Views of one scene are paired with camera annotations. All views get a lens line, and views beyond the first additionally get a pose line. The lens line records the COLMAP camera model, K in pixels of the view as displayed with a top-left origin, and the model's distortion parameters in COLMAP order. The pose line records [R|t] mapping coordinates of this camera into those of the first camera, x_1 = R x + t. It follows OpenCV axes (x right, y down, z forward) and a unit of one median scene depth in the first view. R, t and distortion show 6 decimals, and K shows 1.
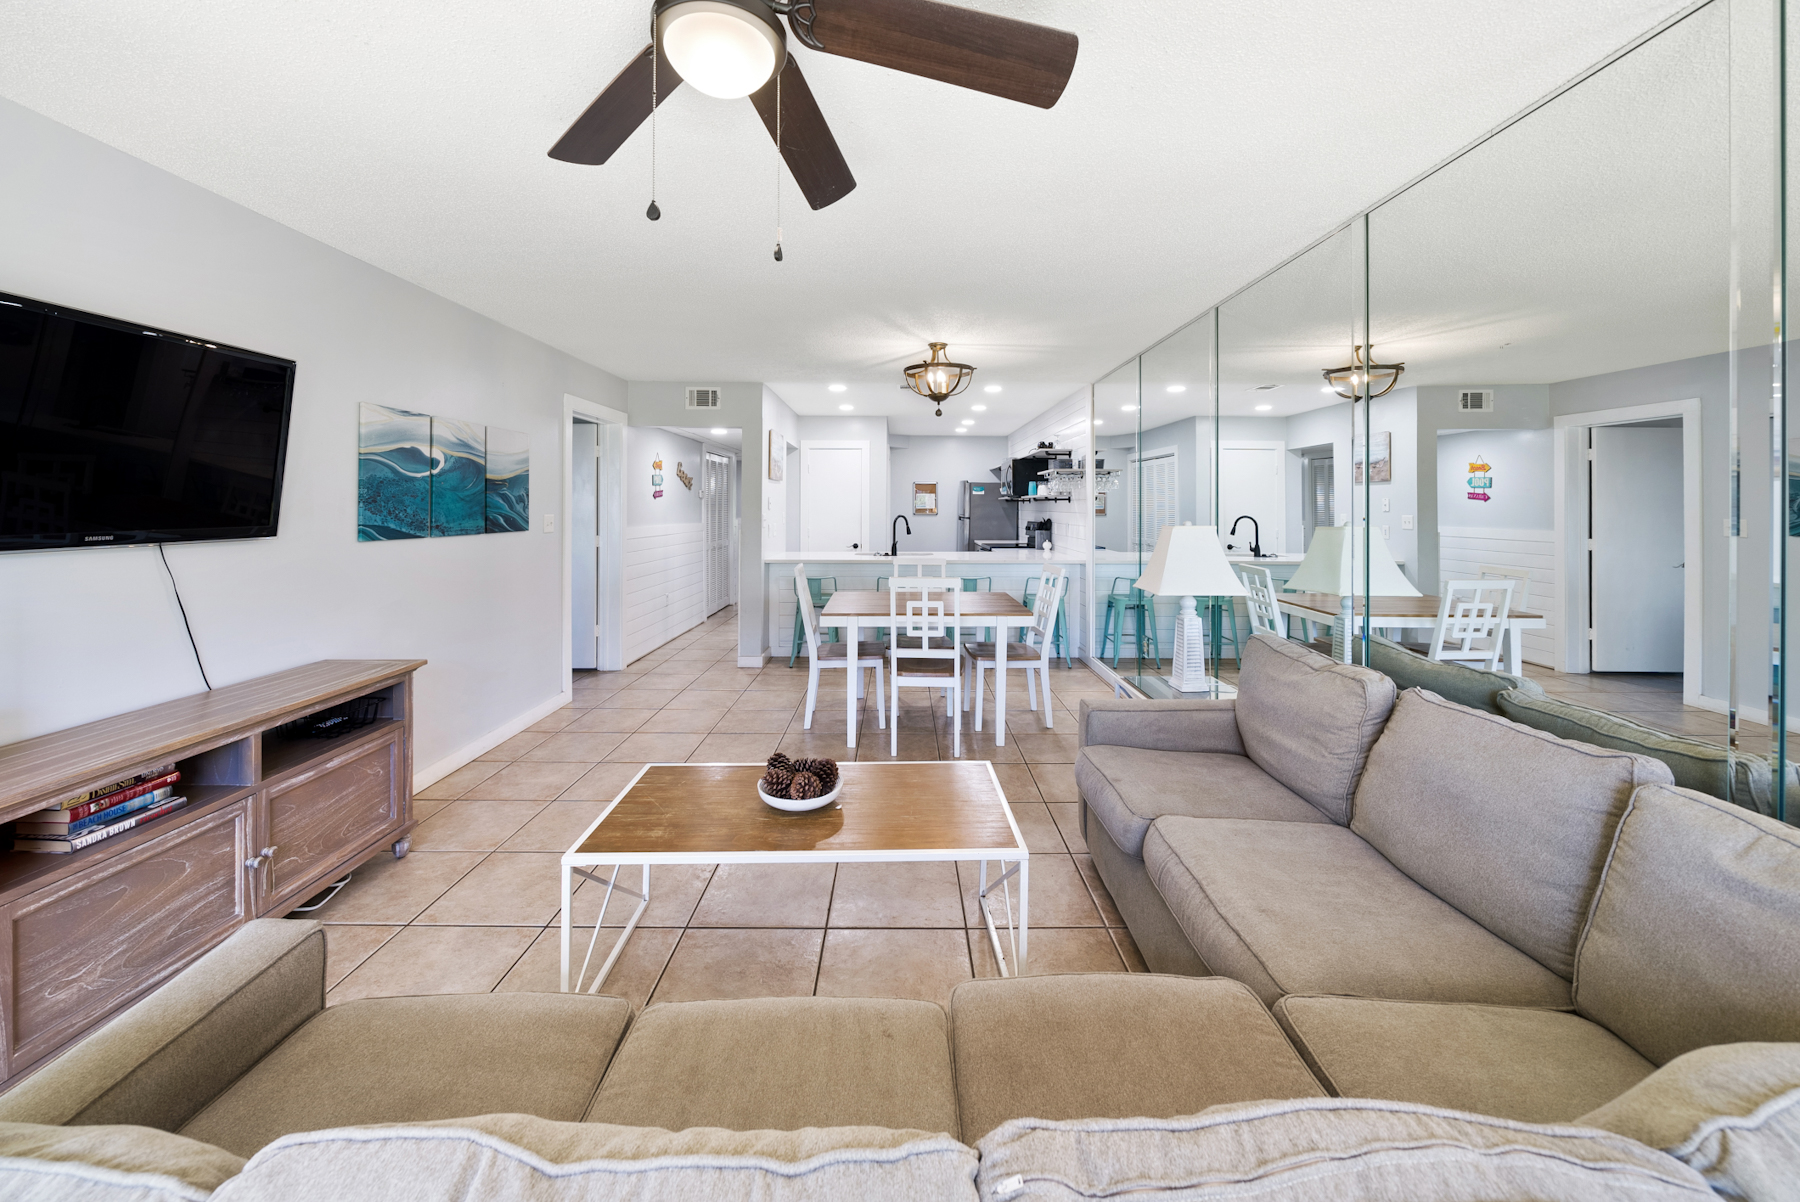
lens RADIAL K [[647.4, 0, 905.0], [0, 647.4, 511.3], [0, 0, 1]] dist [-0.003256, -0.000224]
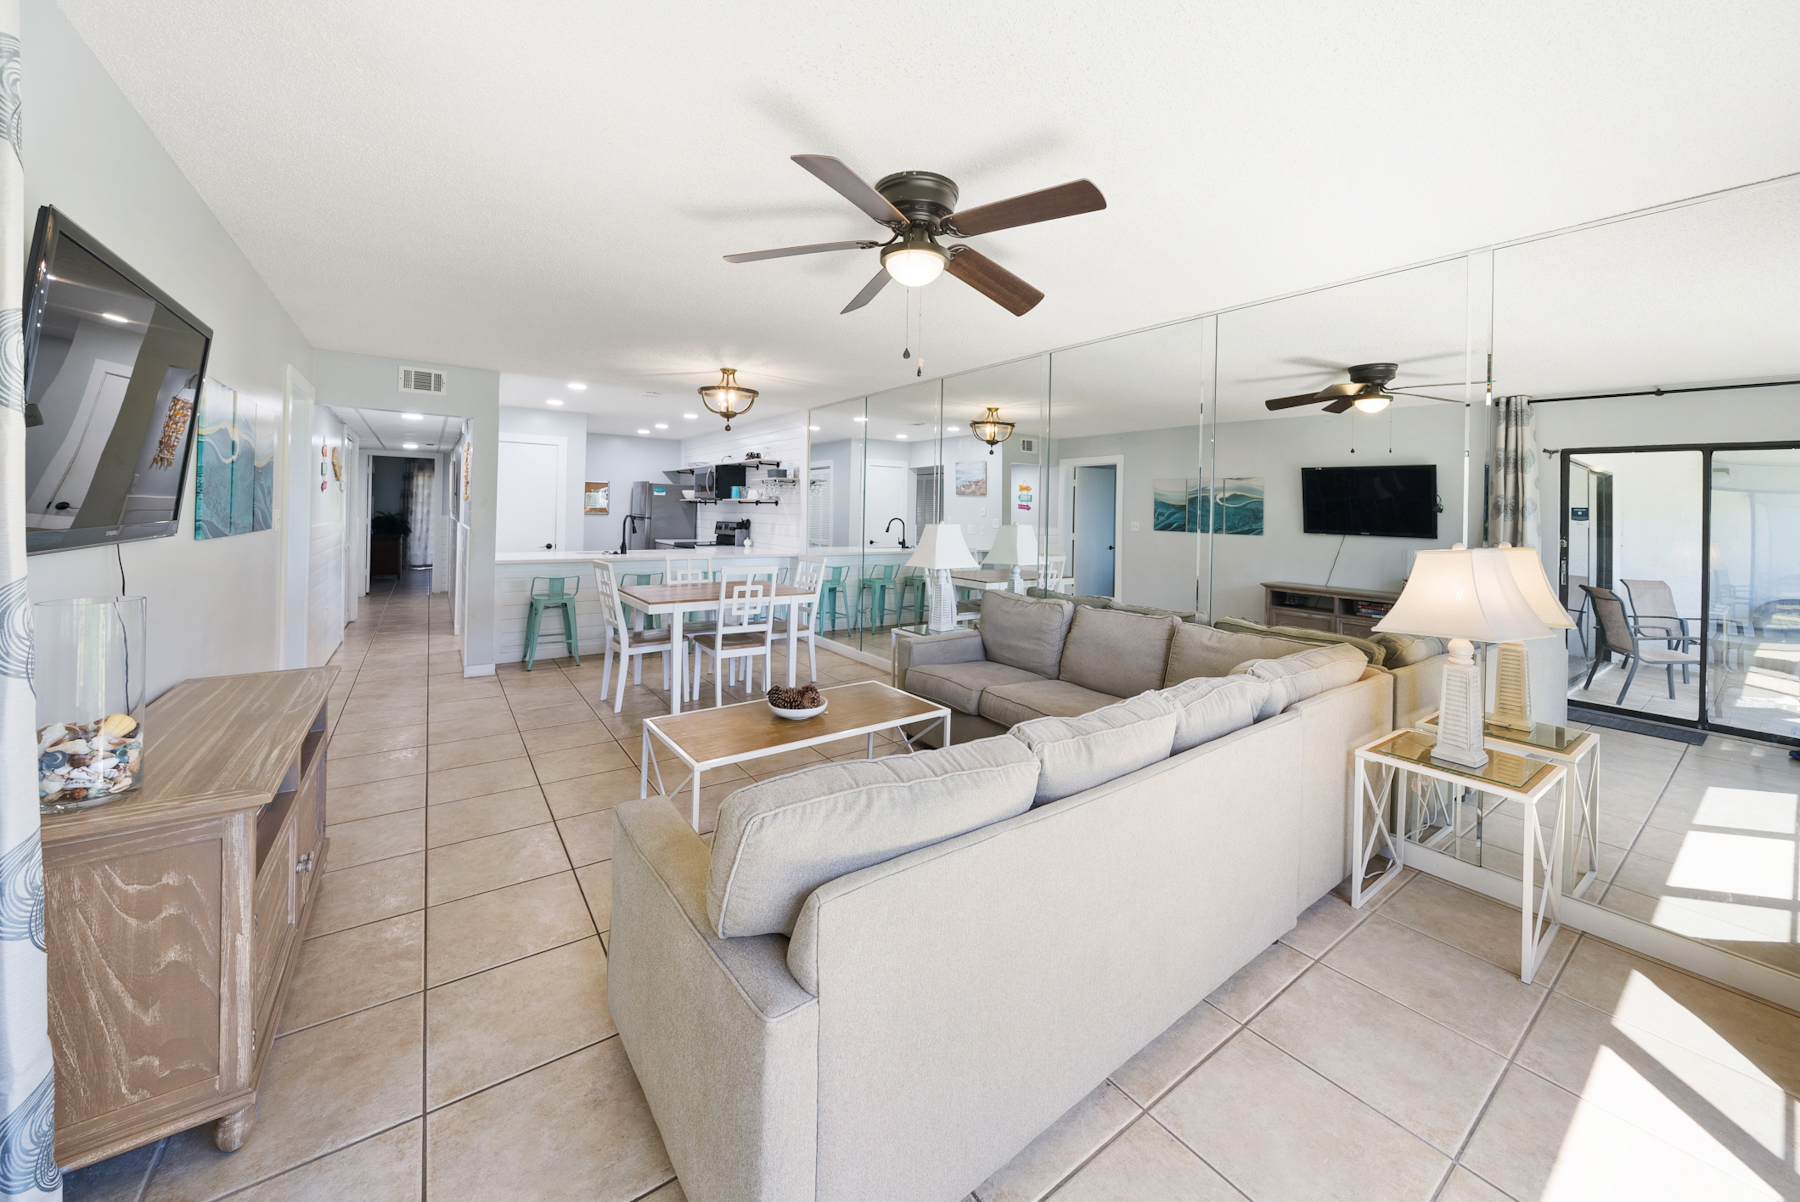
lens RADIAL K [[647.5, 0, 894.5], [0, 647.5, 515.9], [0, 0, 1]] dist [-0.007453, 0.000033]
pose [[0.816517, 0.009829, 0.577238, -0.441063], [-0.012831, 0.999917, 0.001124, 0.002101], [-0.577179, -0.008325, 0.816575, -0.154471]]
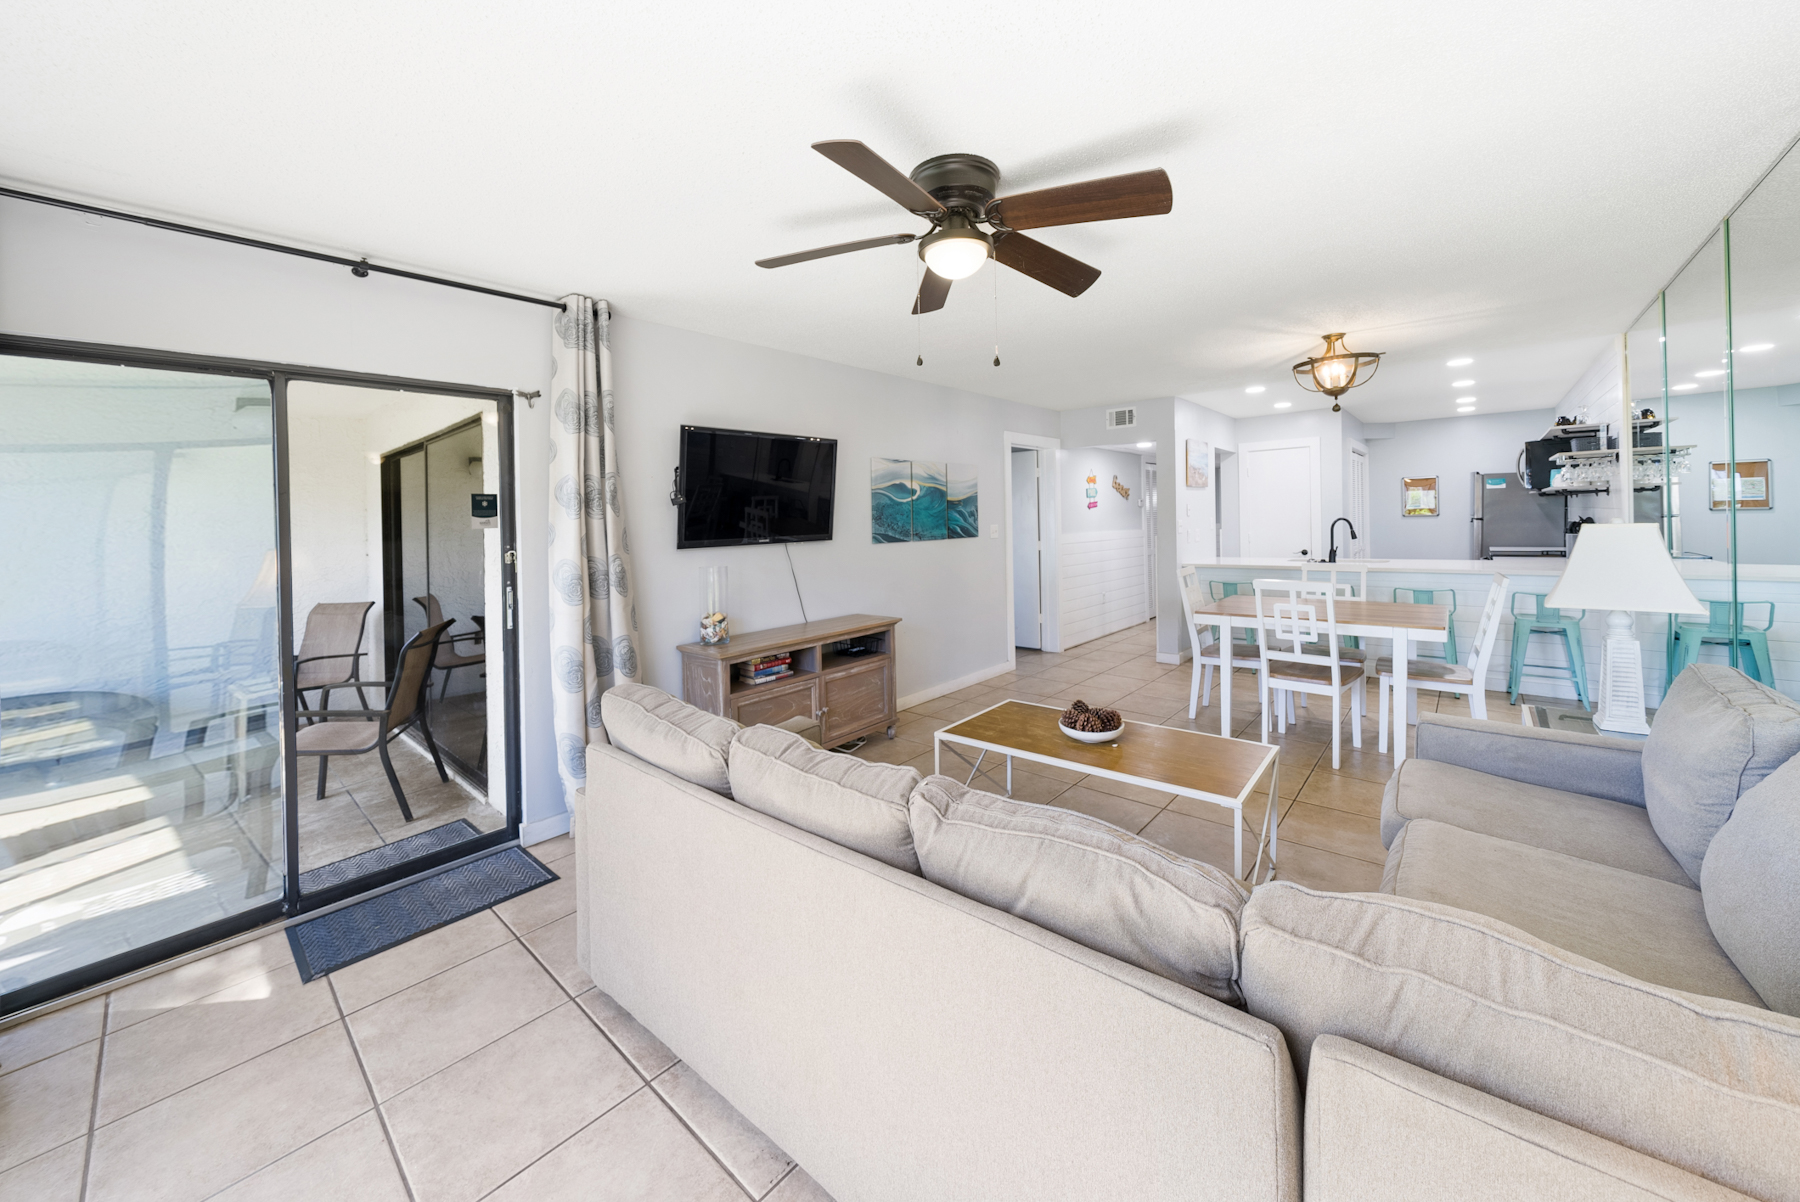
lens RADIAL K [[653.7, 0, 926.3], [0, 653.7, 527.5], [0, 0, 1]] dist [0.000565, -0.000029]
pose [[0.762014, -0.016241, -0.647356, 0.245817], [0.024869, 0.999682, 0.004192, 0.002035], [0.647082, -0.019293, 0.762176, -0.125930]]
